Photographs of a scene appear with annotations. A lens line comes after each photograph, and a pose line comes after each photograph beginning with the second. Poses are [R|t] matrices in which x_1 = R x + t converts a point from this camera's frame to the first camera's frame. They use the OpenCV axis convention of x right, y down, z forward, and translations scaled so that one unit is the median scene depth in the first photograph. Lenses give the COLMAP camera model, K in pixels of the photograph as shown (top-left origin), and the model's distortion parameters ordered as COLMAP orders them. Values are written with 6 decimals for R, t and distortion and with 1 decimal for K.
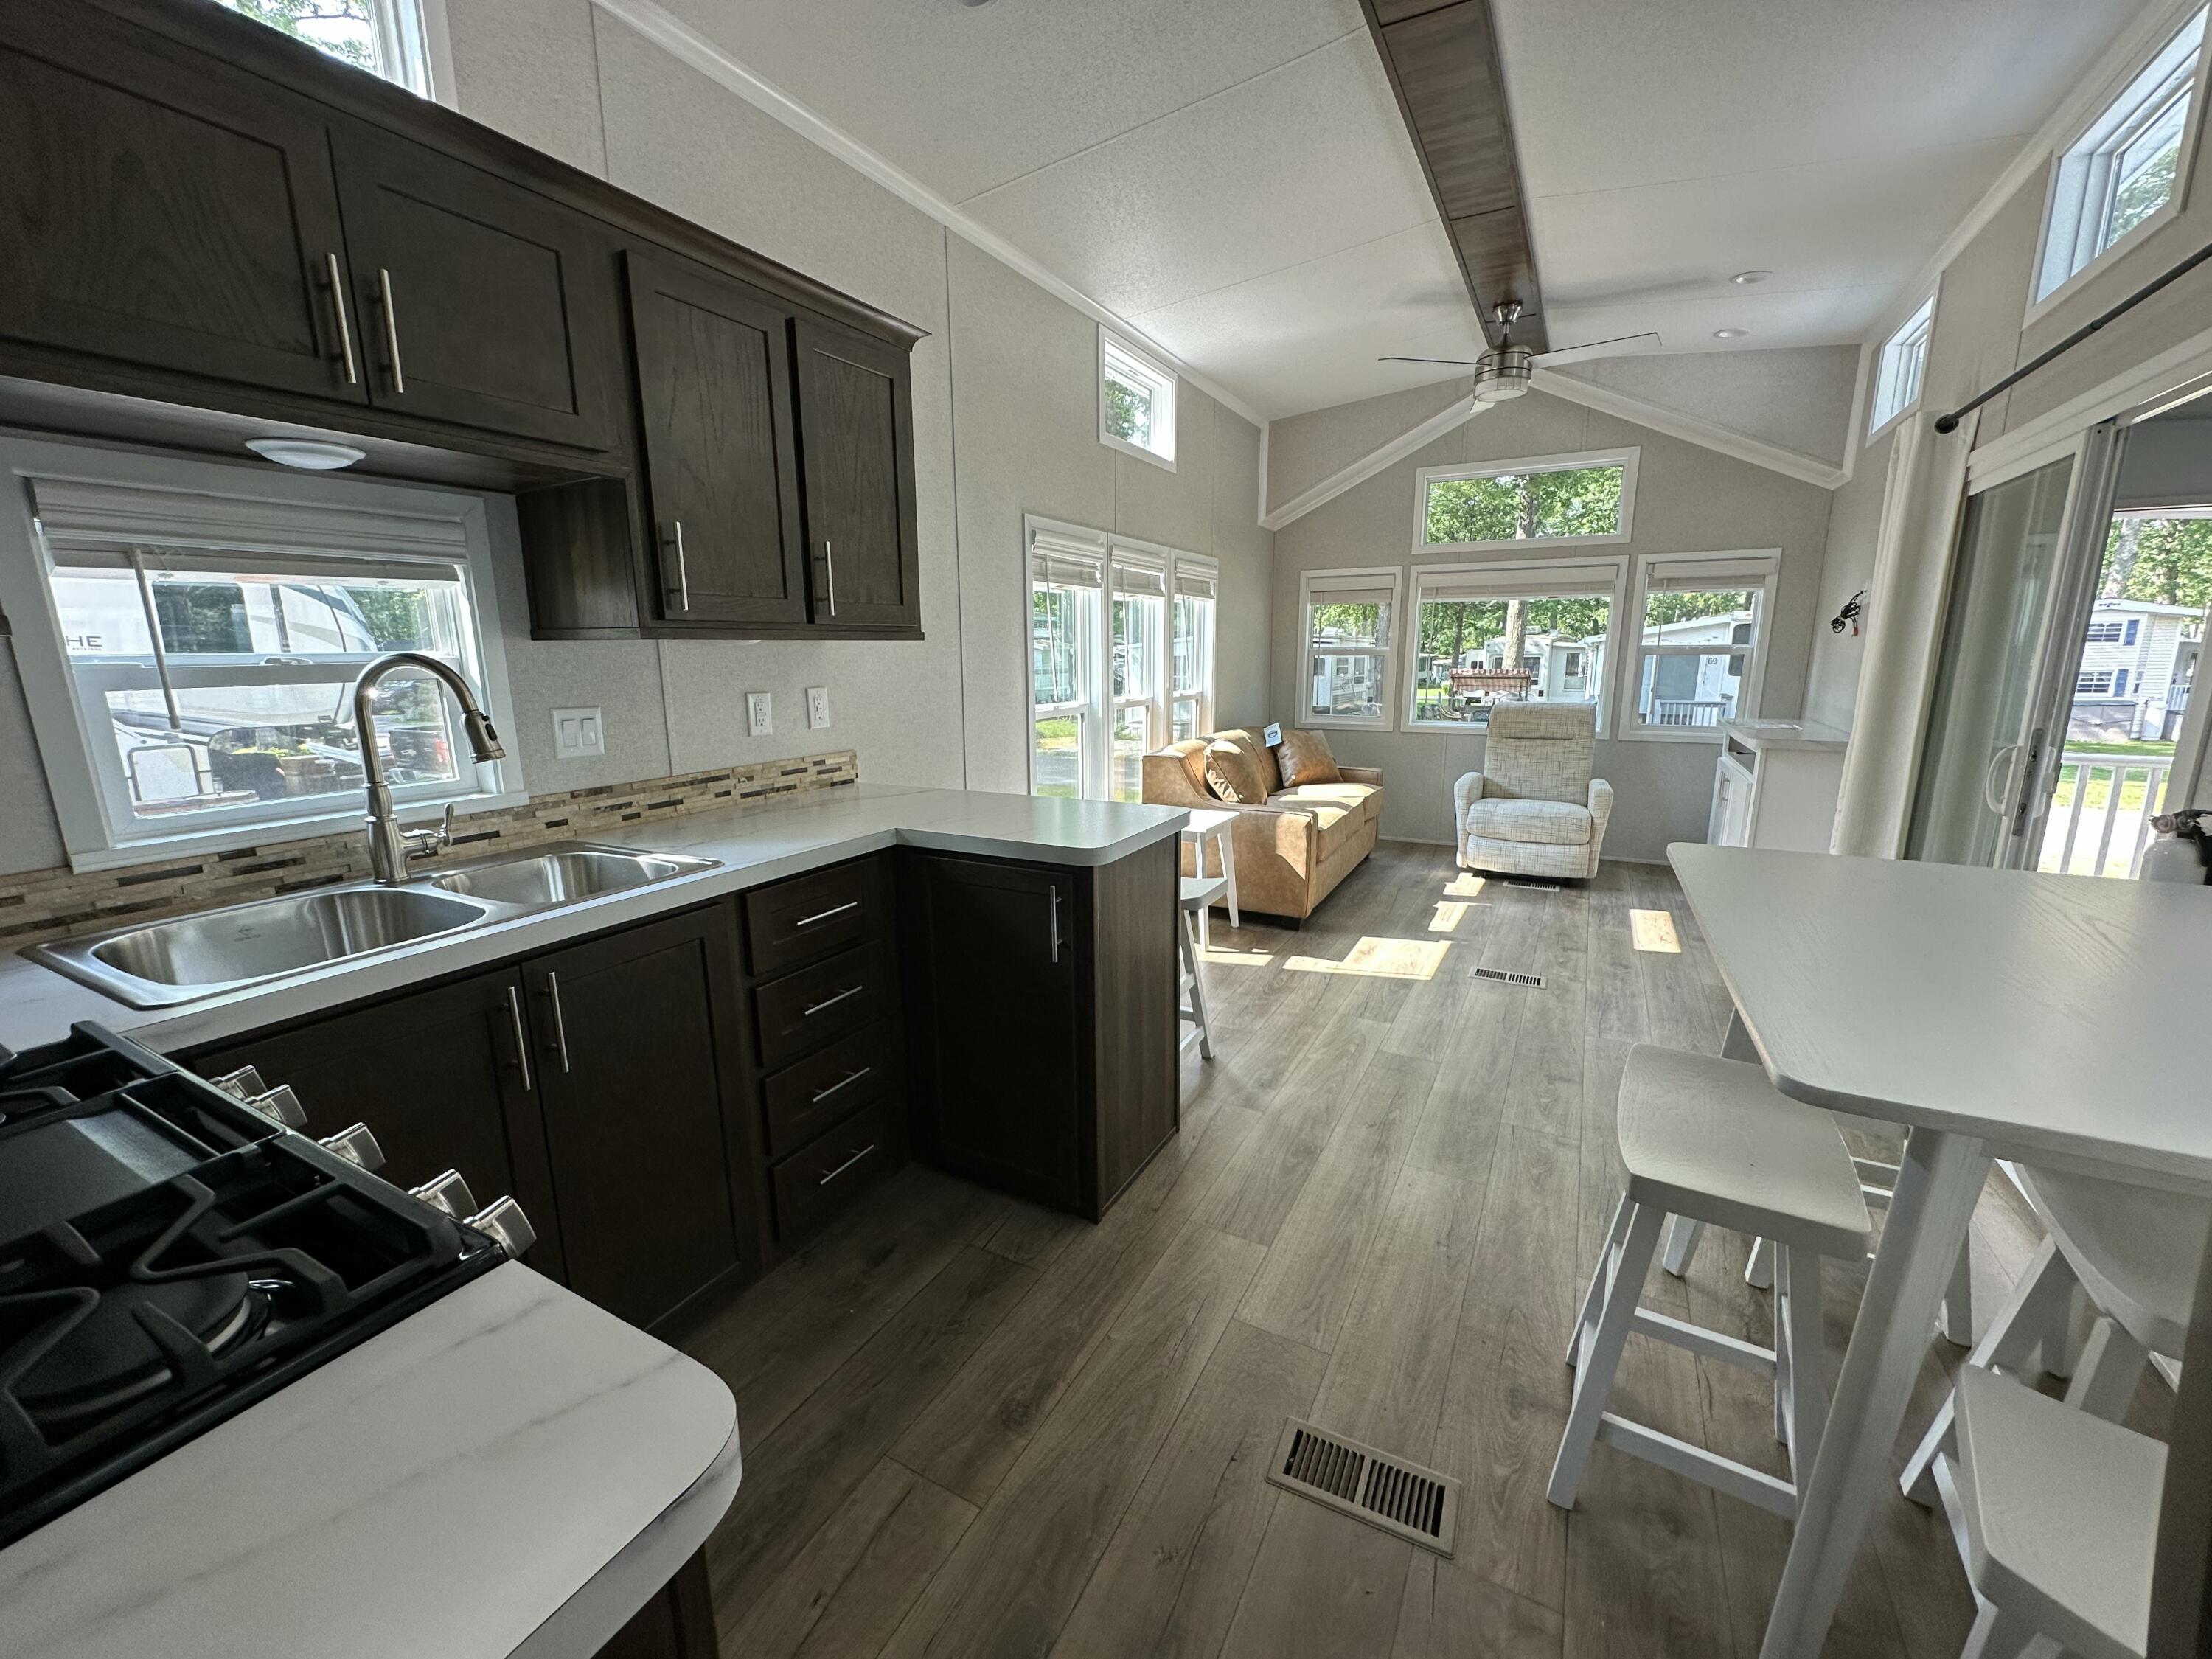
lens RADIAL K [[885.4, 0, 1106.0], [0, 885.4, 829.5], [0, 0, 1]] dist [-0.002328, 0.000083]
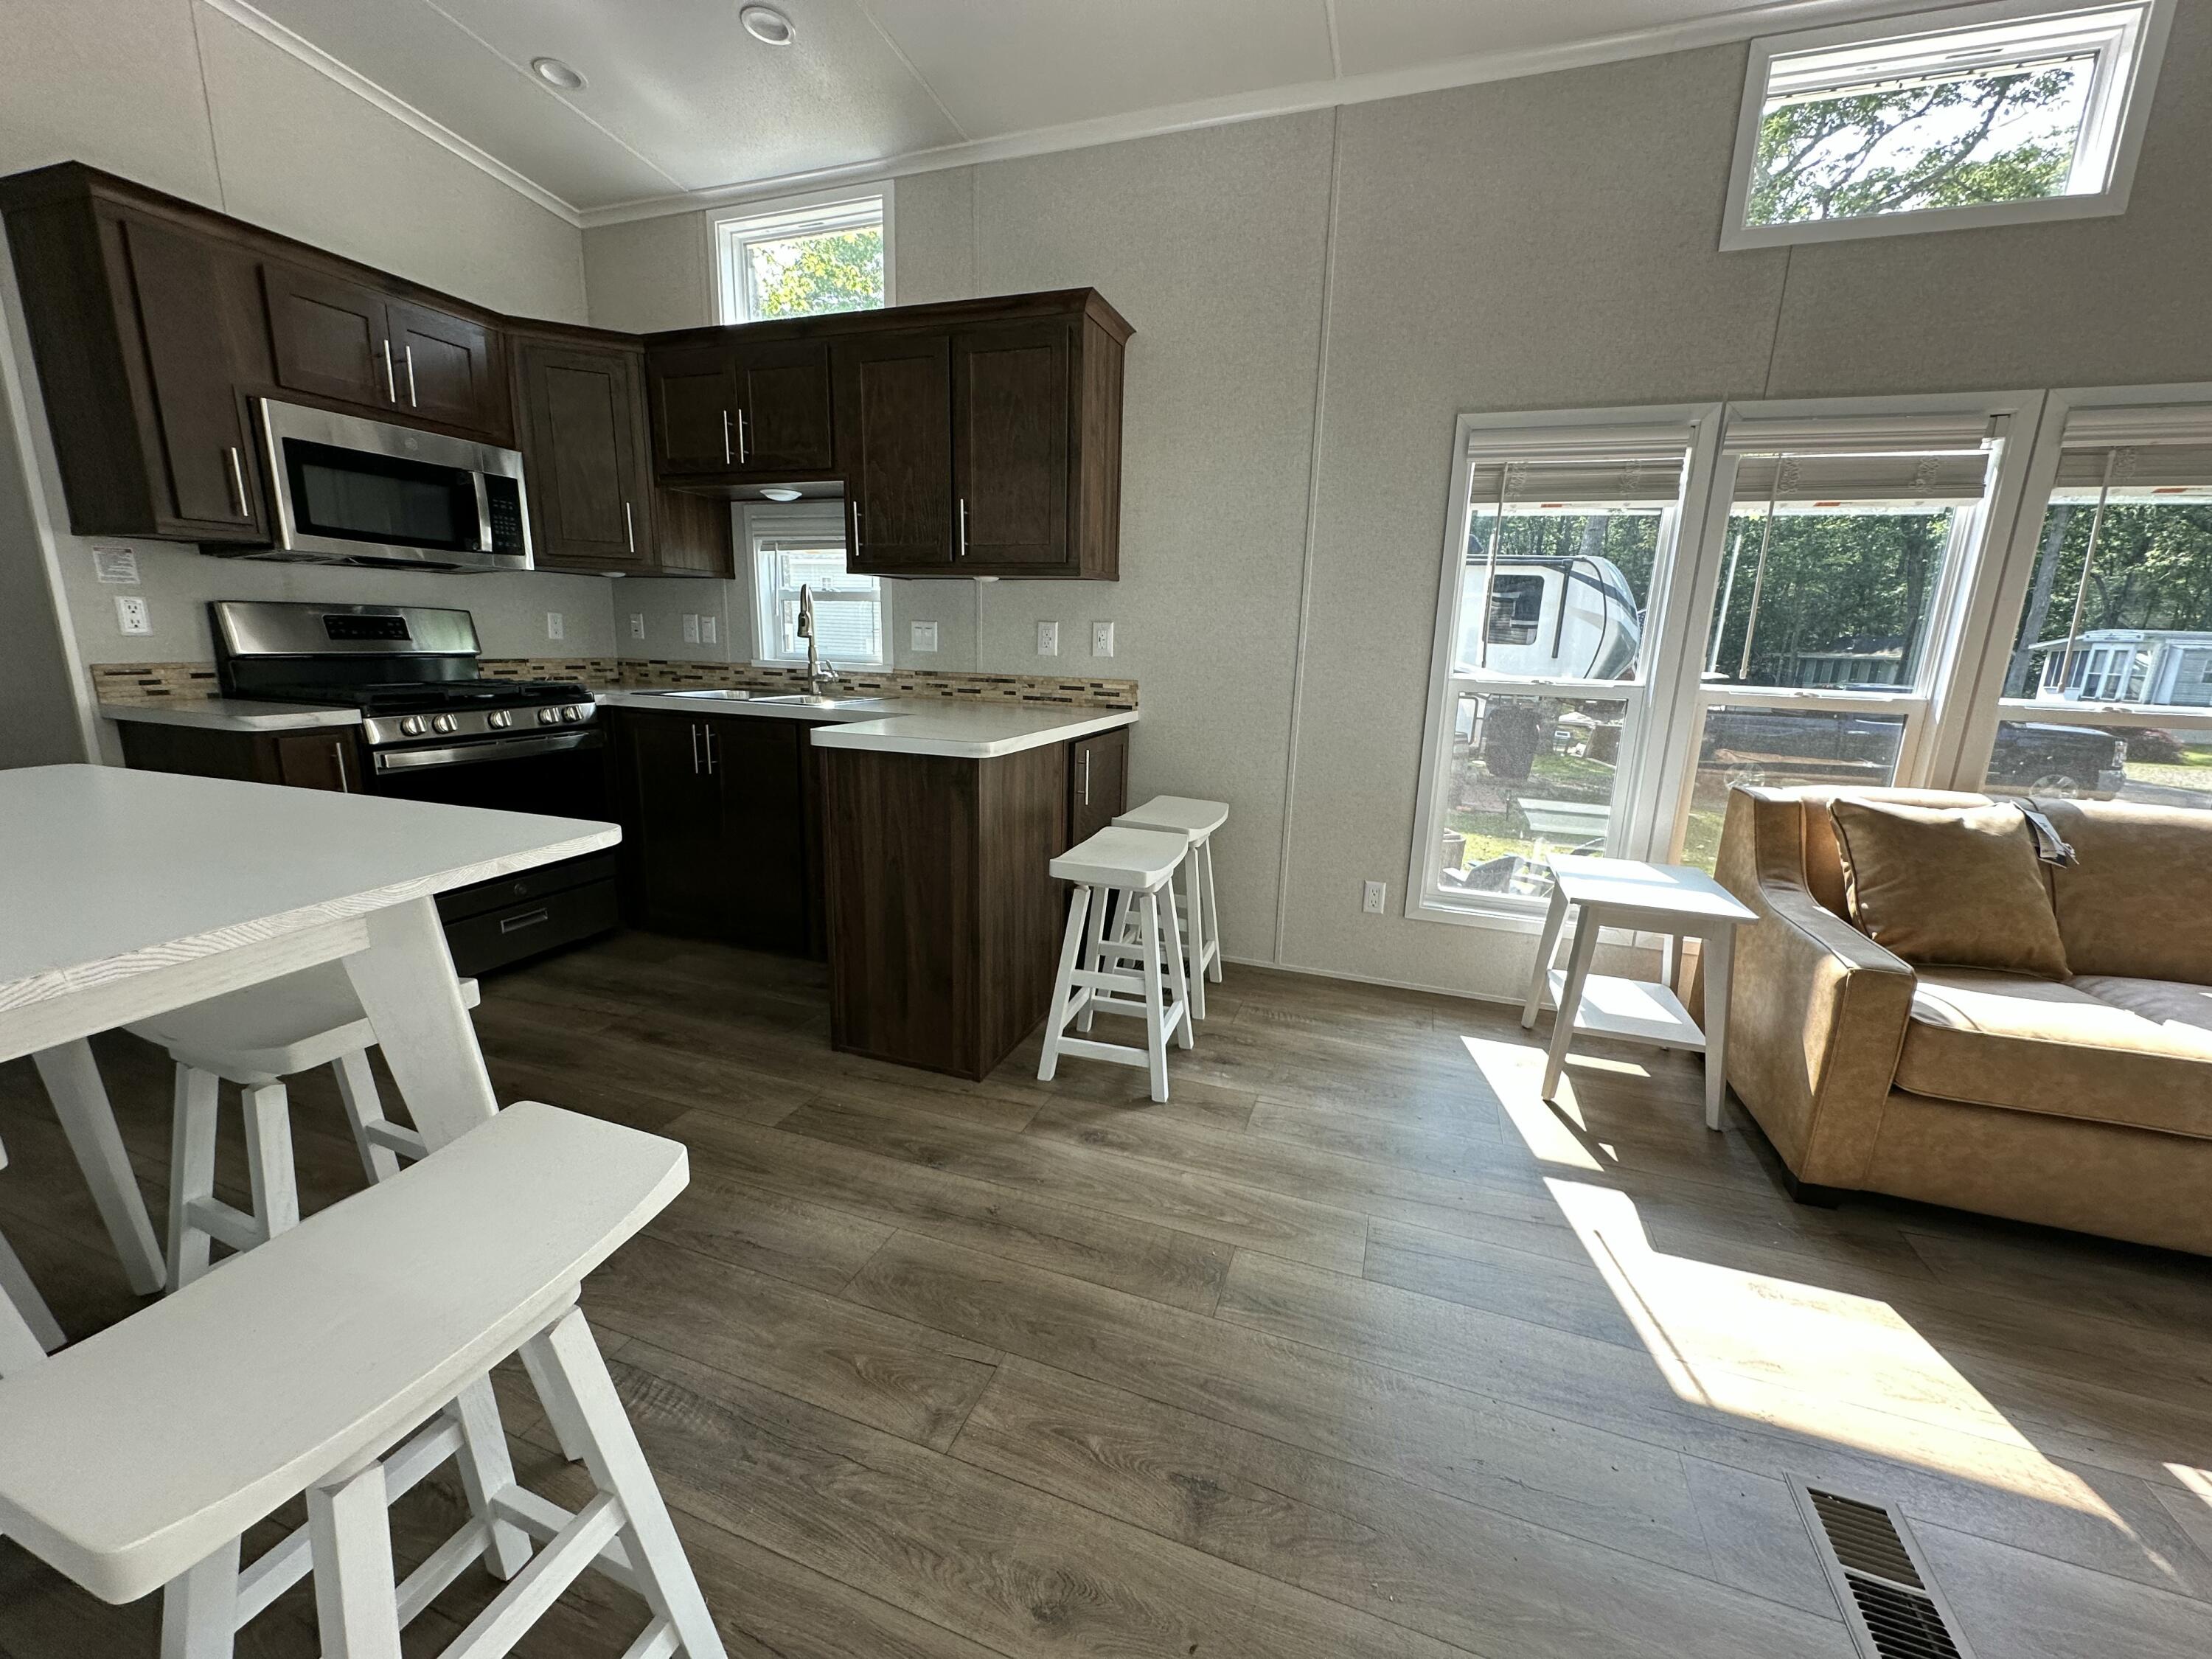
lens RADIAL K [[885.4, 0, 1106.0], [0, 885.4, 829.5], [0, 0, 1]] dist [-0.002328, 0.000083]
pose [[0.151579, 0.230837, -0.961113, 0.573535], [-0.226695, 0.954549, 0.193508, -0.081390], [0.962098, 0.188548, 0.197019, 0.534251]]
